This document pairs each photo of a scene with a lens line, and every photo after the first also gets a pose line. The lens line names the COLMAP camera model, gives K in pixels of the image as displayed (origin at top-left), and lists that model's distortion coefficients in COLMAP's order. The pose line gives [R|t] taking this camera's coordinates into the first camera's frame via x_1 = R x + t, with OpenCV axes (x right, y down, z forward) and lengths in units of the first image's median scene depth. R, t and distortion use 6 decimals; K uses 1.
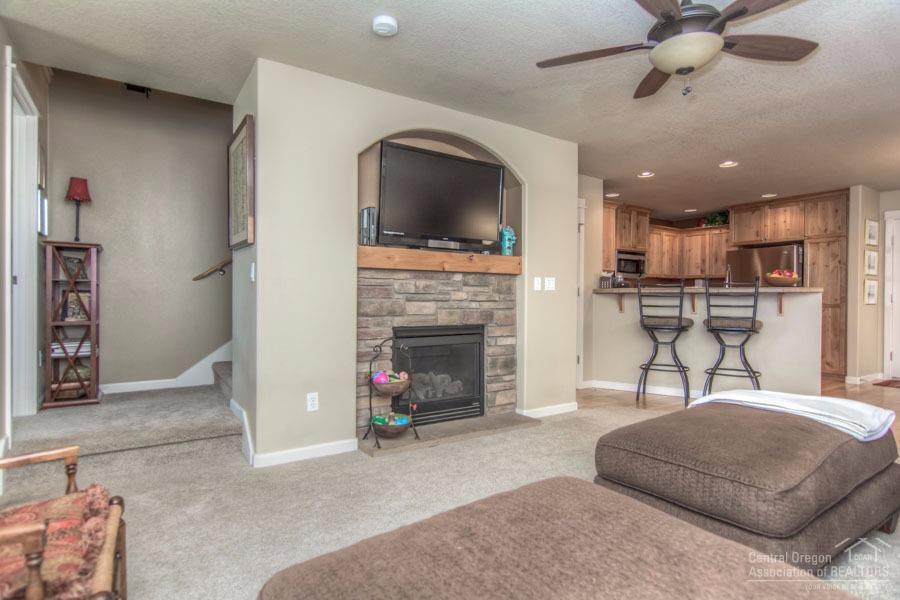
lens RADIAL K [[476.3, 0, 443.3], [0, 476.3, 300.7], [0, 0, 1]] dist [-0.001696, 0.001937]
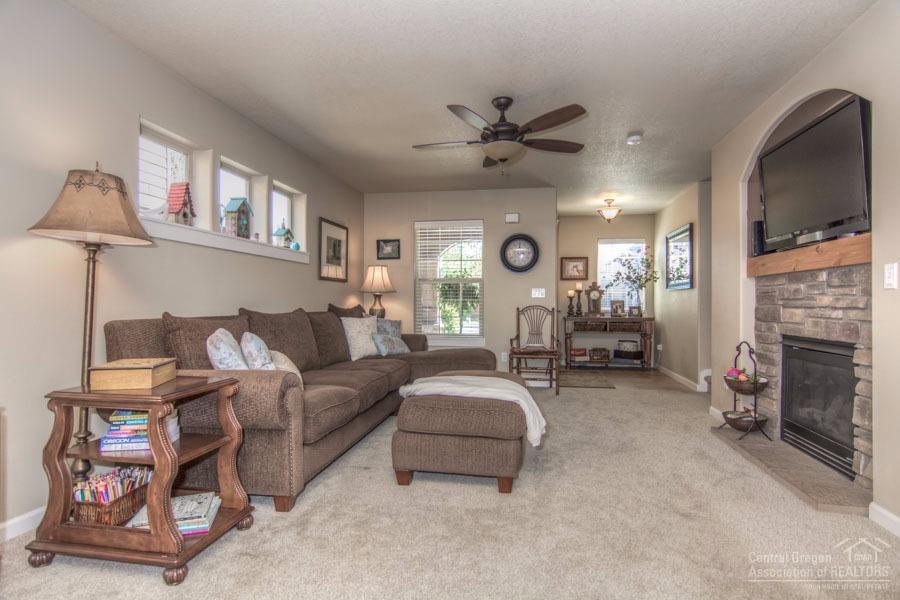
lens RADIAL K [[476.3, 0, 447.5], [0, 476.3, 301.4], [0, 0, 1]] dist [-0.001696, 0.001937]
pose [[-0.688290, -0.011247, -0.725348, 0.623851], [-0.012886, 0.999912, -0.003276, 0.000240], [0.725321, 0.007092, -0.688375, 0.686995]]
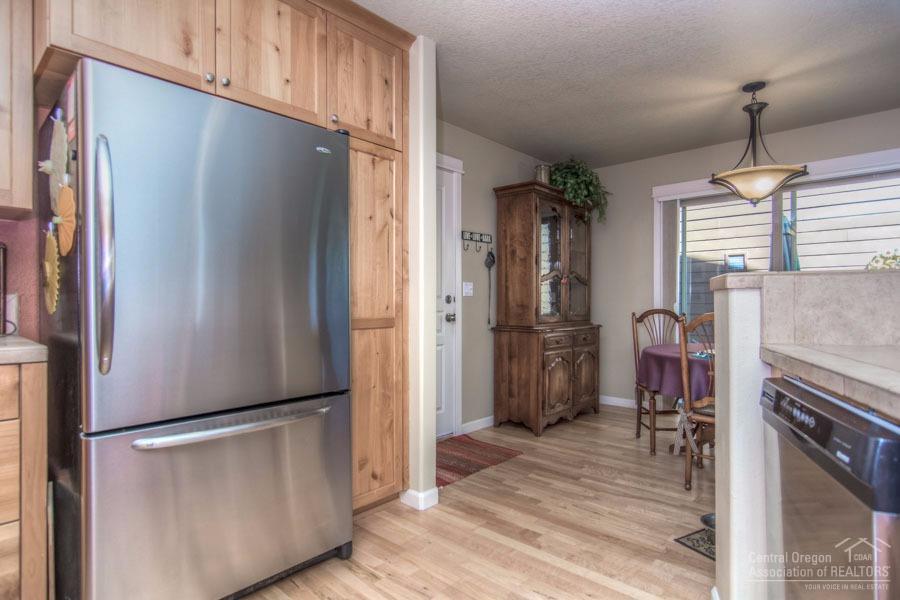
lens RADIAL K [[476.3, 0, 444.6], [0, 476.3, 299.7], [0, 0, 1]] dist [-0.001696, 0.001937]
pose [[-0.271162, 0.000189, 0.962534, 0.437597], [0.007435, 0.999971, 0.001898, -0.008759], [-0.962505, 0.007671, -0.271156, 1.070402]]
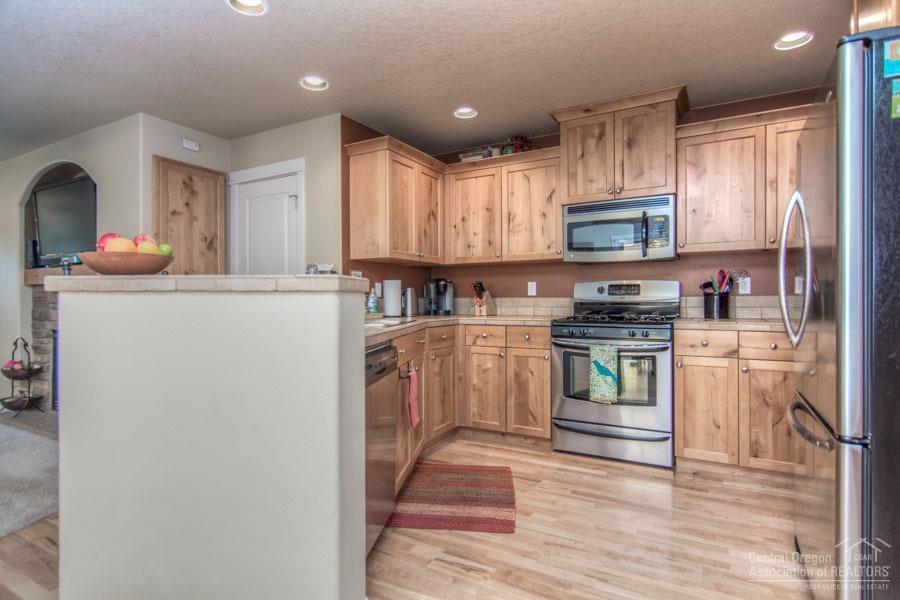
lens RADIAL K [[476.3, 0, 449.0], [0, 476.3, 300.4], [0, 0, 1]] dist [-0.001696, 0.001937]
pose [[0.459033, -0.009172, -0.888372, 0.884213], [-0.000041, 0.999946, -0.010346, -0.005836], [0.888419, 0.004786, 0.459008, 0.793678]]
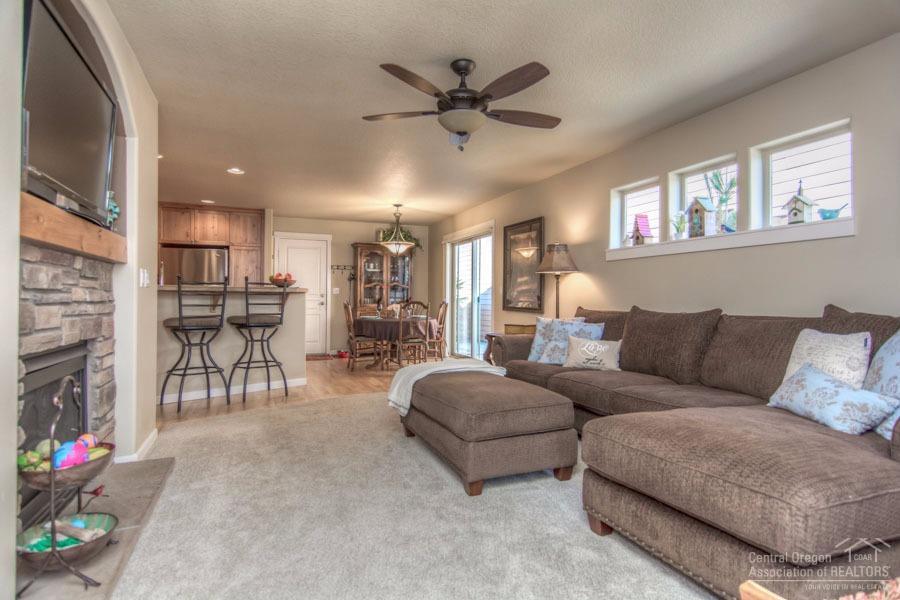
lens RADIAL K [[476.3, 0, 448.6], [0, 476.3, 297.0], [0, 0, 1]] dist [-0.001696, 0.001937]
pose [[0.190005, -0.002060, 0.981781, -0.295428], [0.000961, 0.999998, 0.001912, -0.004812], [-0.981783, 0.000580, 0.190007, 0.270121]]
